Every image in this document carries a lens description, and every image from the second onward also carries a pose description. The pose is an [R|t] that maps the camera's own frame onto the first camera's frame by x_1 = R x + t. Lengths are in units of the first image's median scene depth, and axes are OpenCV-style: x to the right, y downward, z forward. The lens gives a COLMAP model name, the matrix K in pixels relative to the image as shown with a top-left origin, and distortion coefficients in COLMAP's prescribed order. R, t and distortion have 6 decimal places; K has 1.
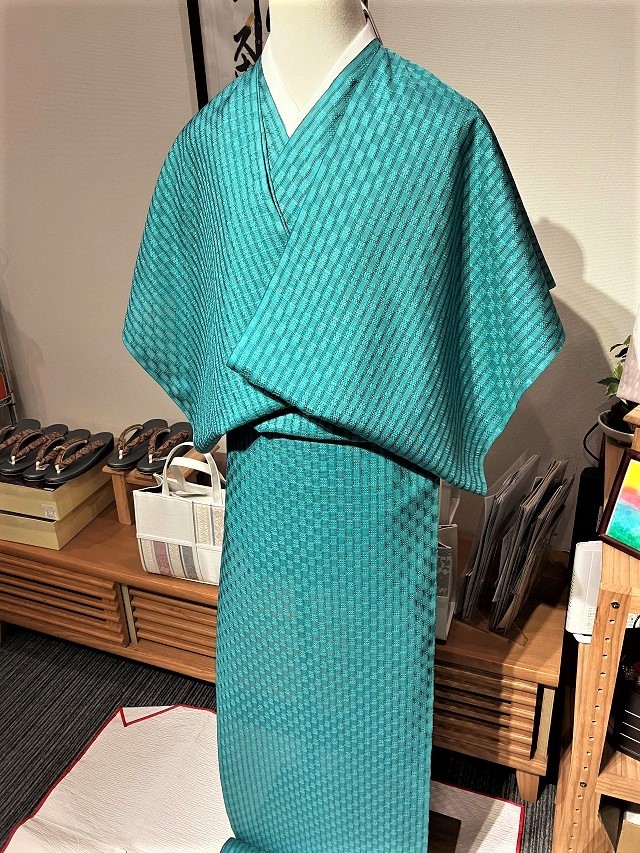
lens RADIAL K [[699.4, 0, 321.7], [0, 699.4, 423.3], [0, 0, 1]] dist [0.062783, -0.070474]
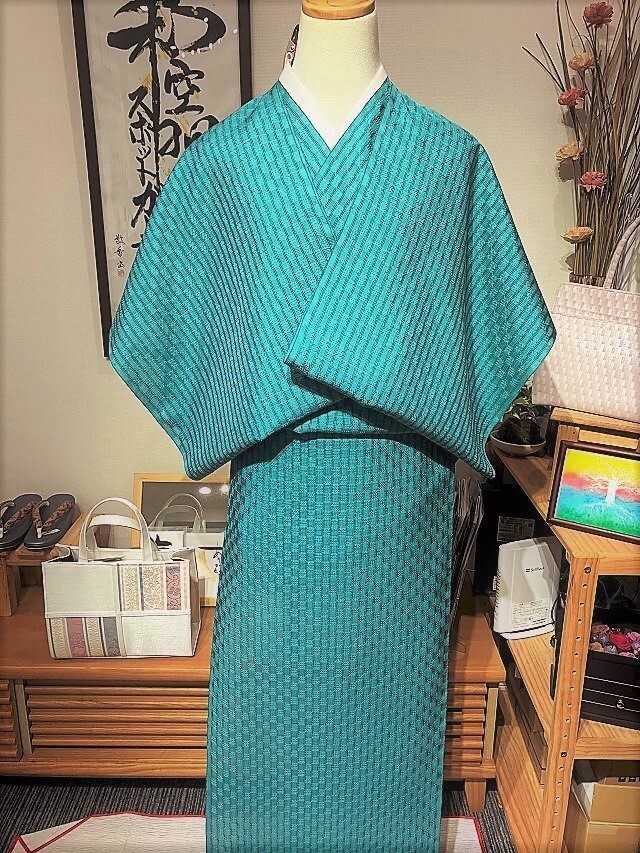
lens RADIAL K [[699.4, 0, 325.2], [0, 699.4, 427.4], [0, 0, 1]] dist [0.062783, -0.070474]
pose [[0.934737, -0.066723, 0.349020, -0.347589], [0.113969, 0.986617, -0.116614, 0.107582], [-0.336568, 0.148781, 0.929831, 0.041261]]
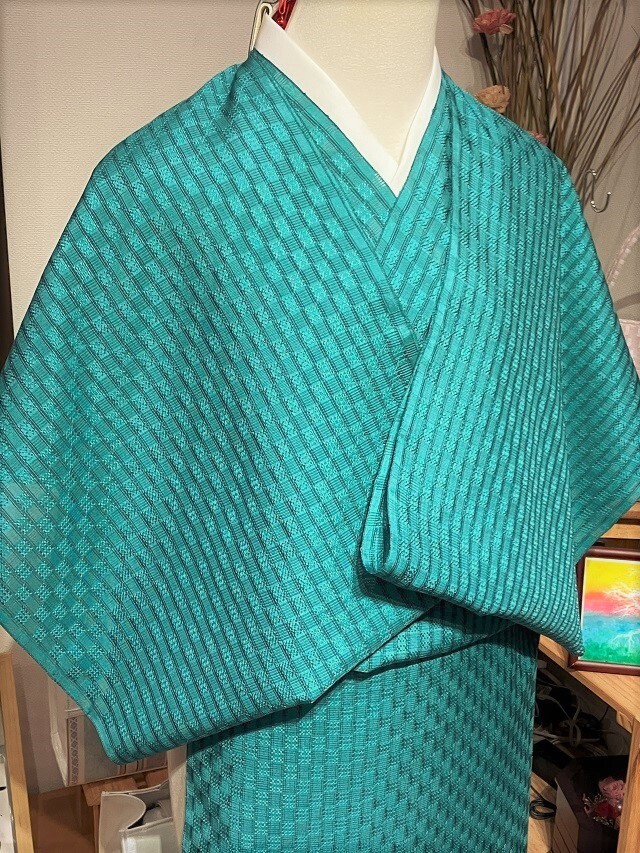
lens RADIAL K [[1043.8, 0, 319.3], [0, 1043.8, 427.3], [0, 0, 1]] dist [0.106515, 0.000000]
pose [[0.705400, -0.176450, 0.686495, -0.585208], [0.253238, 0.967335, -0.011578, -0.158771], [-0.662028, 0.182014, 0.727042, 0.299838]]
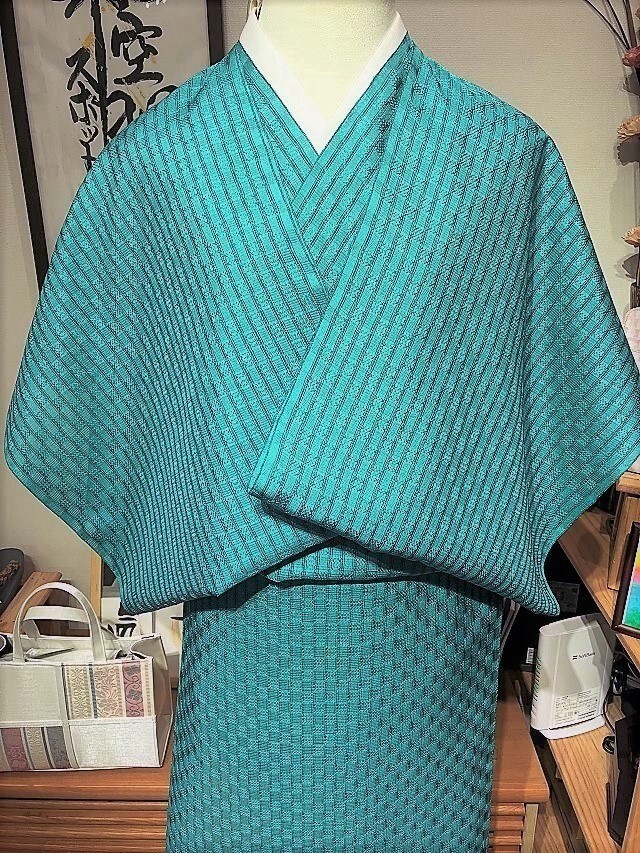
lens RADIAL K [[699.4, 0, 322.6], [0, 699.4, 428.0], [0, 0, 1]] dist [0.062783, -0.070474]
pose [[0.937708, -0.091297, 0.335214, -0.222990], [0.120372, 0.990468, -0.066963, -0.071293], [-0.325905, 0.103142, 0.939759, 0.286825]]
